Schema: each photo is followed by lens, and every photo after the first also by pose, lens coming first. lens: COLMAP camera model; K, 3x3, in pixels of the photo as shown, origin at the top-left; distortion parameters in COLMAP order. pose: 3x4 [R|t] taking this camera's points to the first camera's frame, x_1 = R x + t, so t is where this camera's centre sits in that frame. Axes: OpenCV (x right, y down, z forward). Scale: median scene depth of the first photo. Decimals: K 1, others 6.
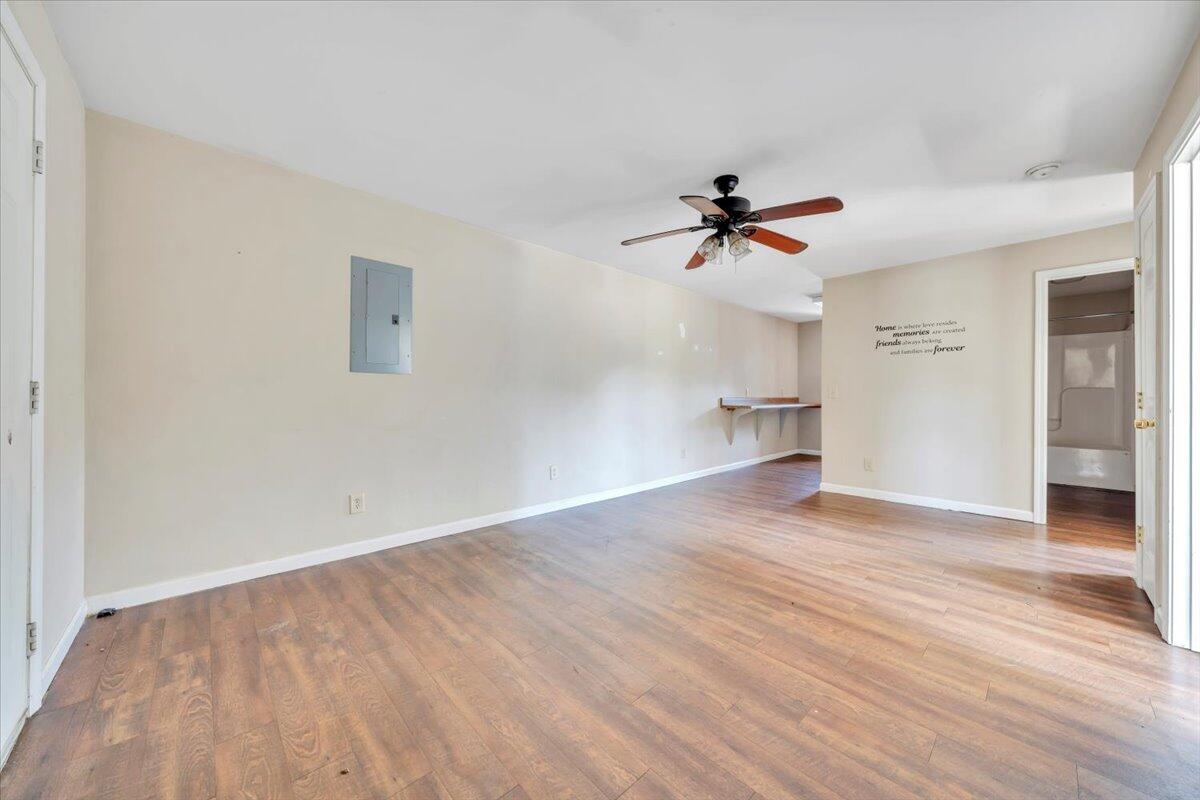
lens RADIAL K [[430.5, 0, 598.5], [0, 430.5, 397.5], [0, 0, 1]] dist [0.001042, 0.000024]
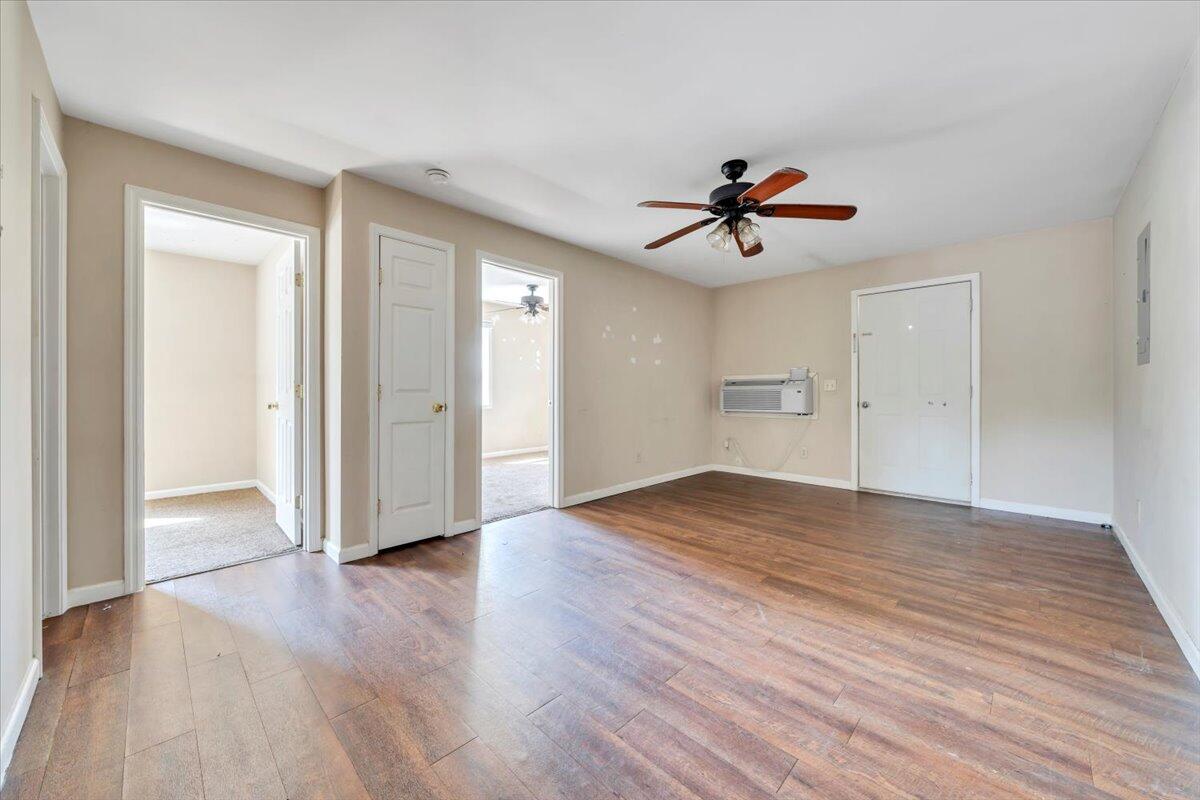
lens RADIAL K [[436.8, 0, 596.4], [0, 436.8, 389.2], [0, 0, 1]] dist [0.000971, 0.000034]
pose [[-0.999559, -0.005003, -0.029287, 0.591786], [-0.005106, 0.999981, 0.003439, -0.006962], [0.029270, 0.003587, -0.999565, 1.849006]]
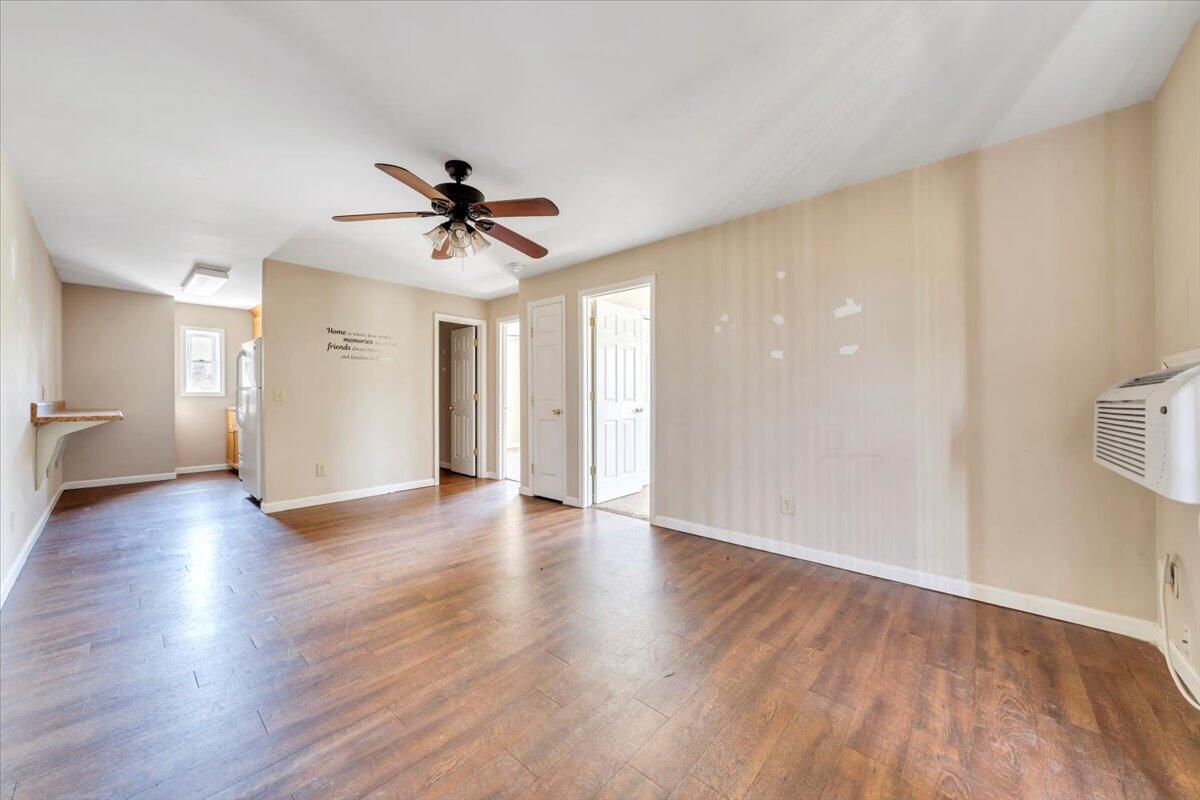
lens RADIAL K [[430.5, 0, 598.5], [0, 430.5, 397.5], [0, 0, 1]] dist [0.001042, 0.000024]
pose [[-0.089794, -0.002399, 0.995957, -0.610303], [0.004023, 0.999988, 0.002772, -0.010143], [-0.995952, 0.004256, -0.089783, 0.738512]]
